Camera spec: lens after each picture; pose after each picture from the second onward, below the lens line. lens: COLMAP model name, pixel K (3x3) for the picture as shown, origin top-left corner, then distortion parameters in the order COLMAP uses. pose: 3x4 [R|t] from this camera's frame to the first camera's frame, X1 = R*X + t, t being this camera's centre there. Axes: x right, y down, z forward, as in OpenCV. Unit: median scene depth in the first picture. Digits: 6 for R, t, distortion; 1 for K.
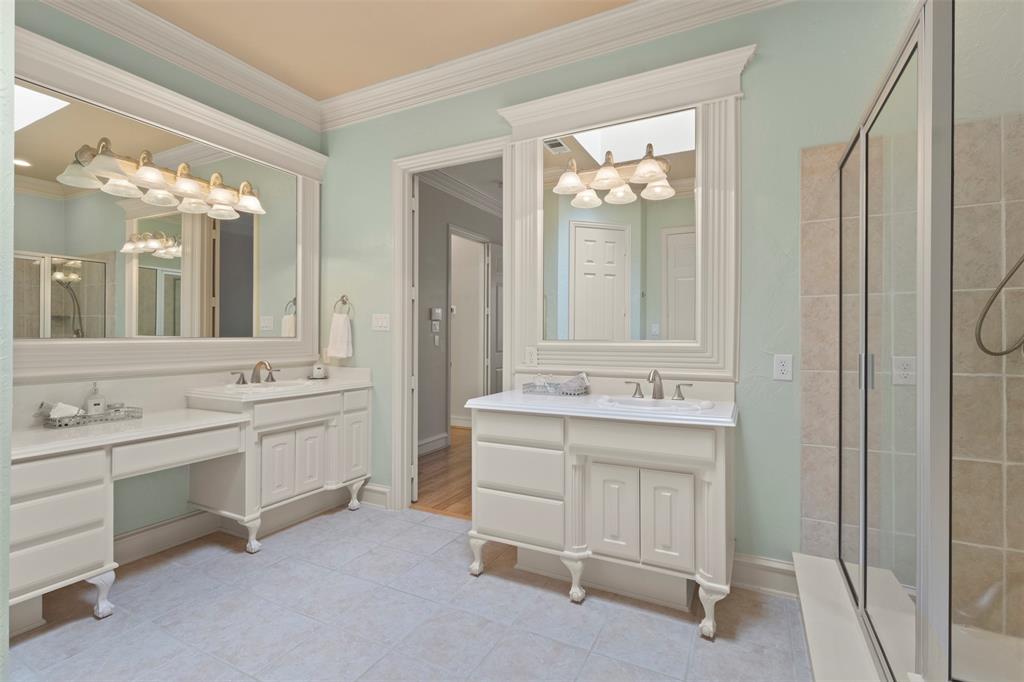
lens RADIAL K [[474.5, 0, 513.5], [0, 474.5, 342.1], [0, 0, 1]] dist [-0.000763, 0.001030]
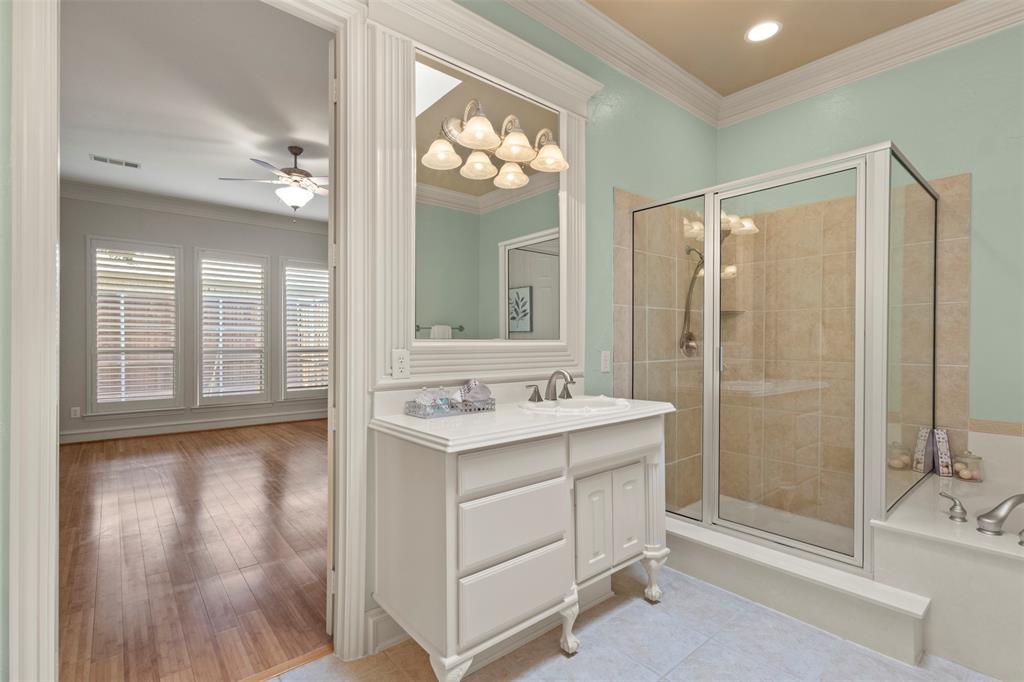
lens RADIAL K [[474.5, 0, 516.6], [0, 474.5, 347.4], [0, 0, 1]] dist [-0.000763, 0.001030]
pose [[0.377127, -0.008901, 0.926119, -0.666115], [0.008839, 0.999943, 0.006011, 0.006599], [-0.926119, 0.005919, 0.377184, 0.774136]]
